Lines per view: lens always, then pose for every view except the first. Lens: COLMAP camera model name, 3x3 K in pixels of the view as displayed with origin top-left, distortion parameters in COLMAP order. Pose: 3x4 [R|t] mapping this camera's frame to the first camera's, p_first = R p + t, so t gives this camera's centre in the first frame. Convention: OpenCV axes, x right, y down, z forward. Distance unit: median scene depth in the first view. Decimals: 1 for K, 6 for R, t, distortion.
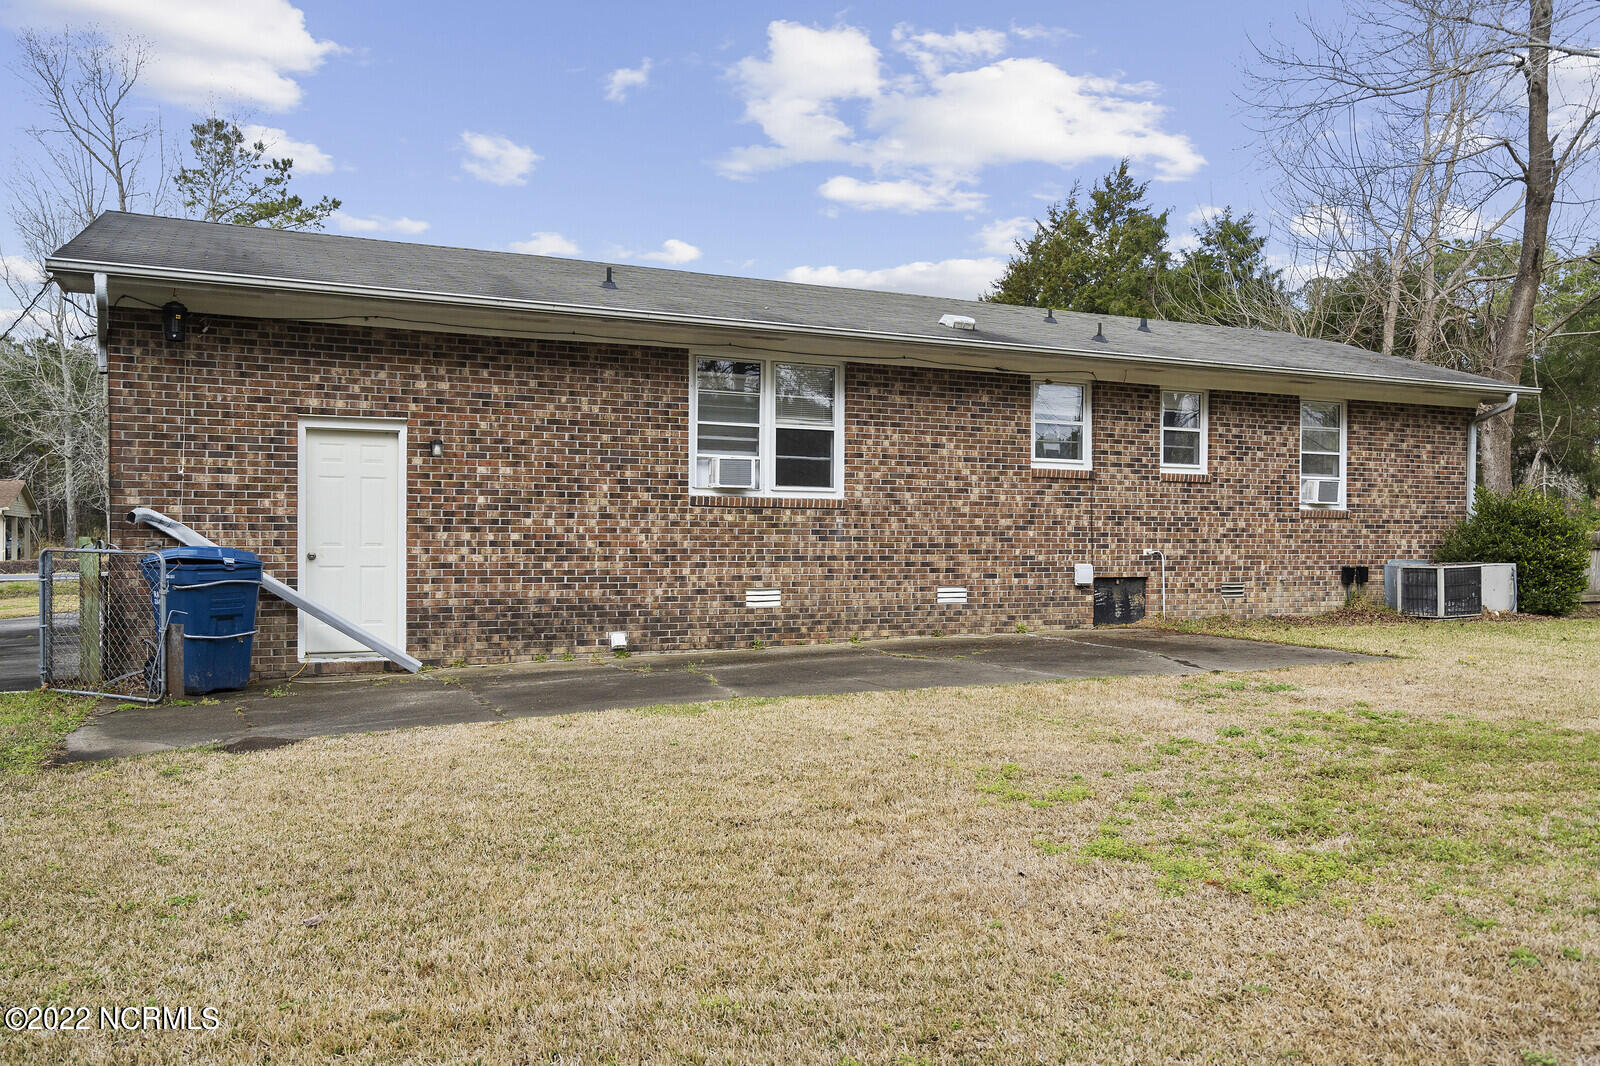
lens RADIAL K [[1205.6, 0, 795.0], [0, 1205.6, 530.2], [0, 0, 1]] dist [0.008097, -0.012343]
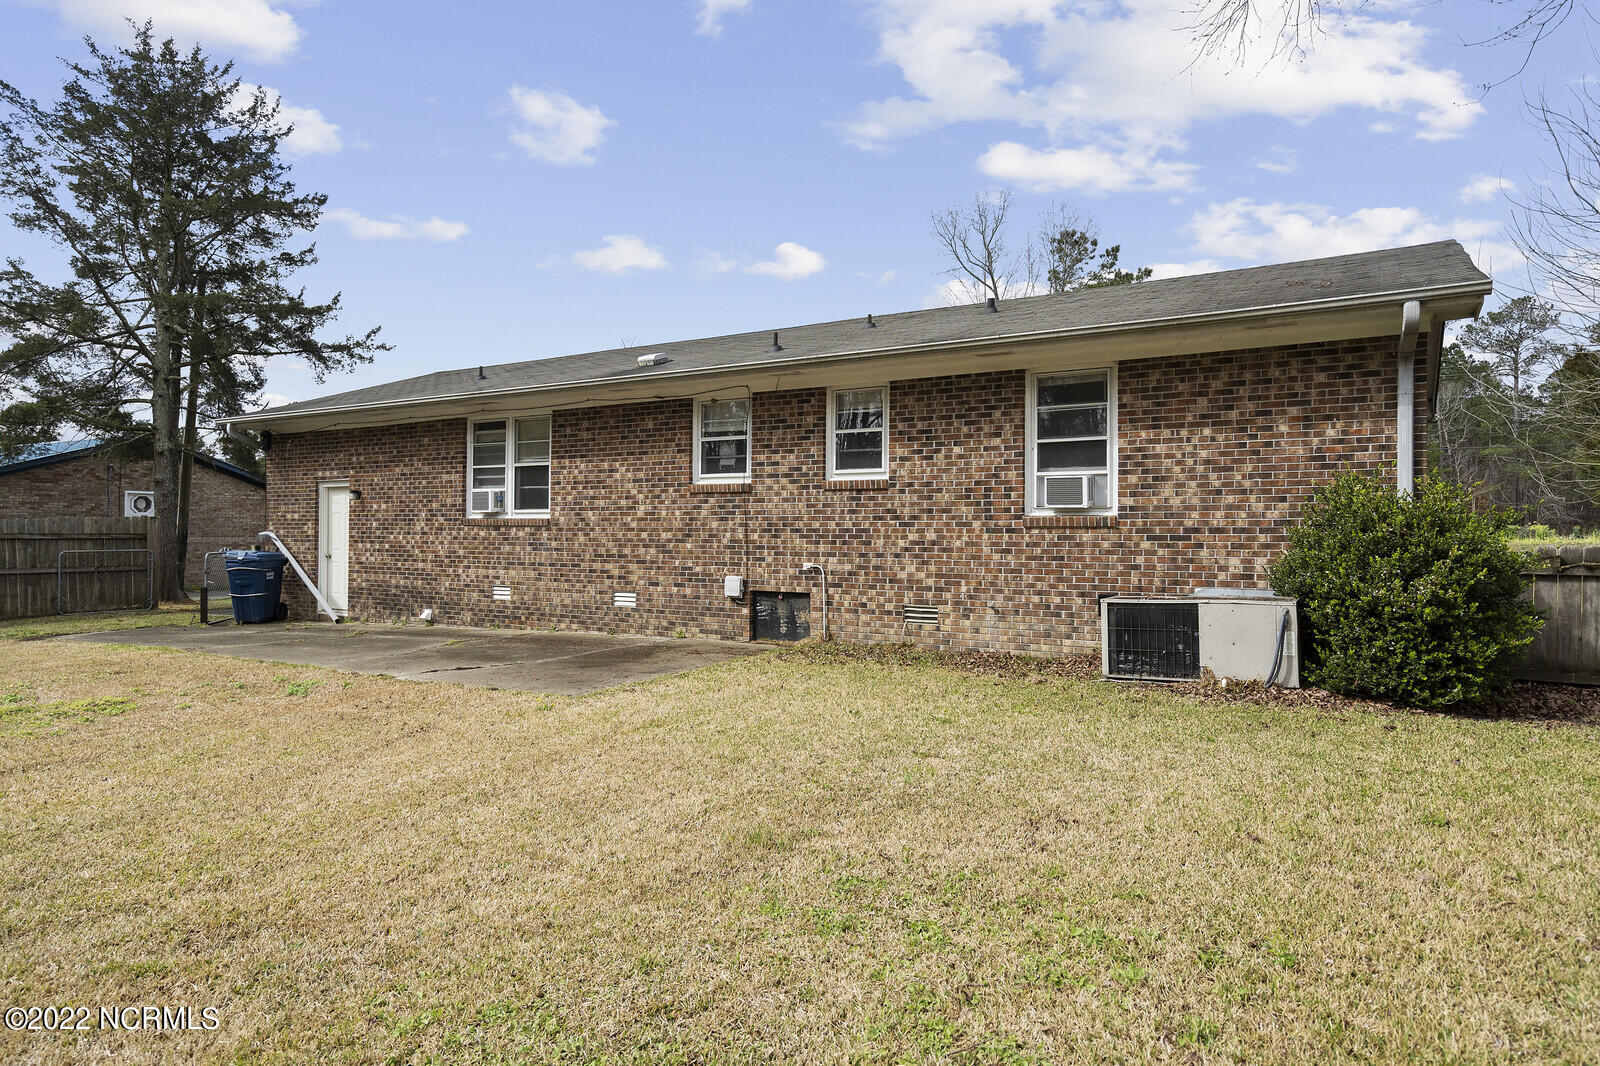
lens RADIAL K [[958.8, 0, 786.9], [0, 958.8, 516.4], [0, 0, 1]] dist [0.004648, 0.001533]
pose [[0.552347, -0.018502, -0.833409, 0.987793], [0.004027, 0.999801, -0.019527, -0.006741], [0.833605, 0.007430, 0.552311, 0.626943]]
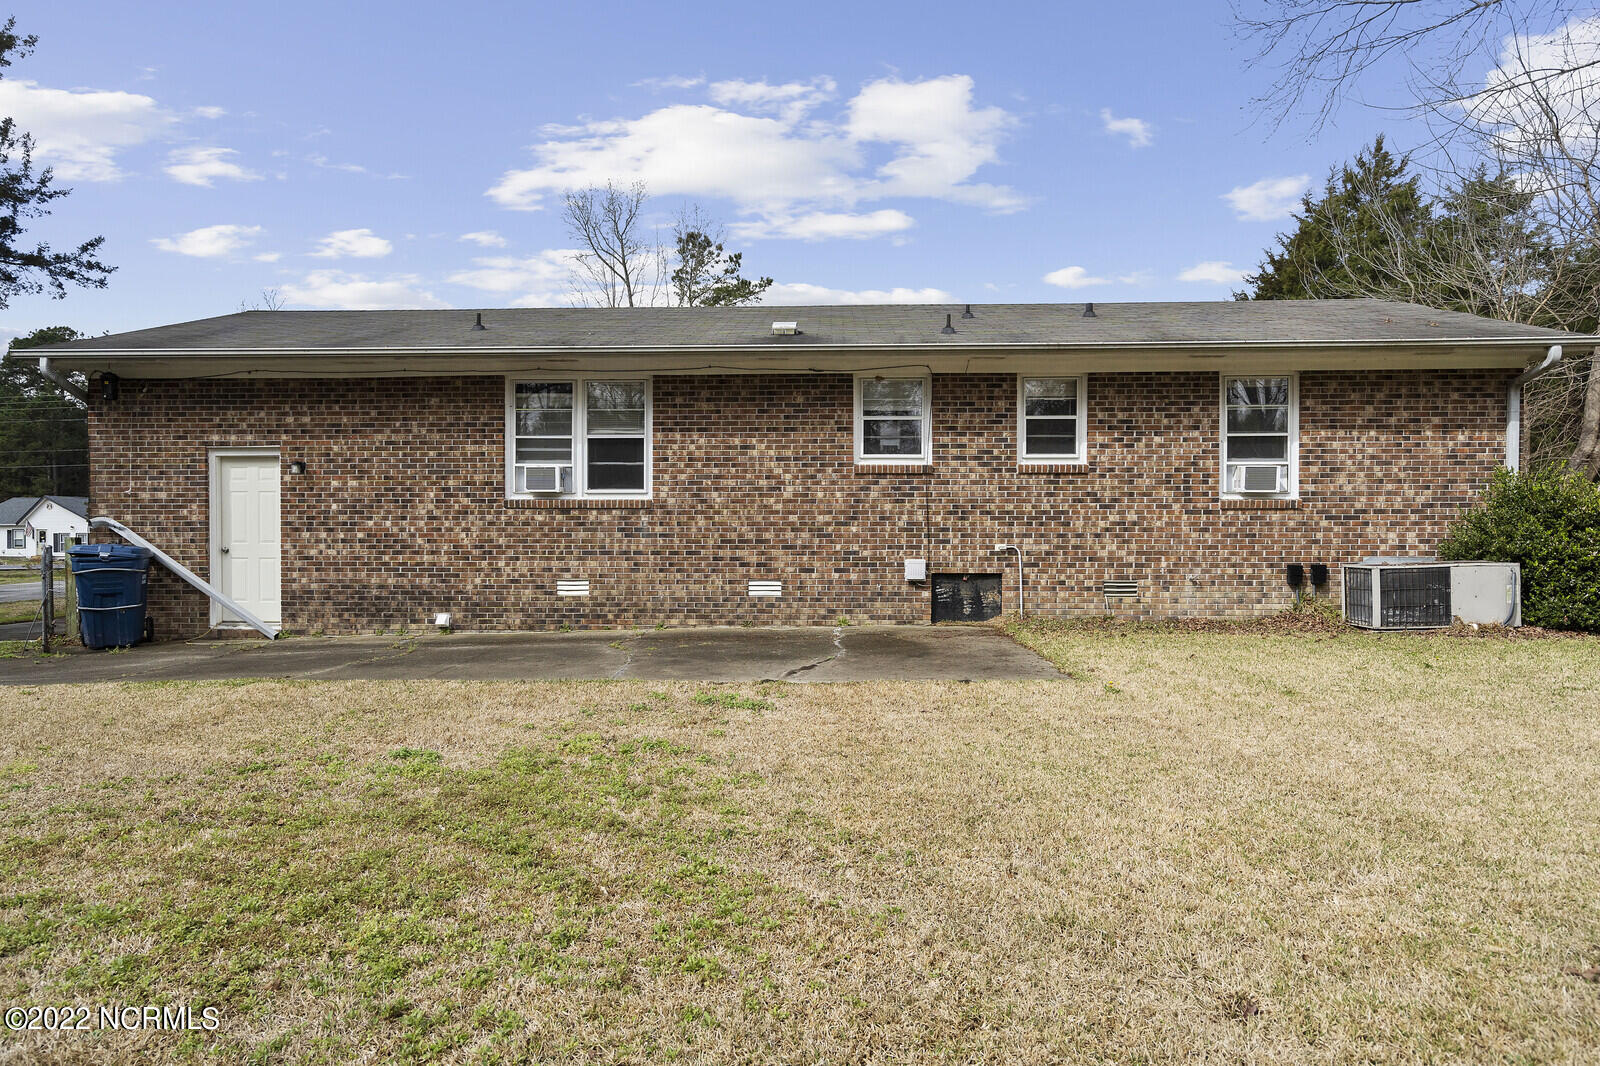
lens RADIAL K [[958.8, 0, 788.6], [0, 958.8, 530.6], [0, 0, 1]] dist [0.004648, 0.001533]
pose [[0.889369, -0.005154, -0.457161, 0.536381], [0.008603, 0.999948, 0.005462, -0.001114], [0.457110, -0.008790, 0.889367, 0.265633]]
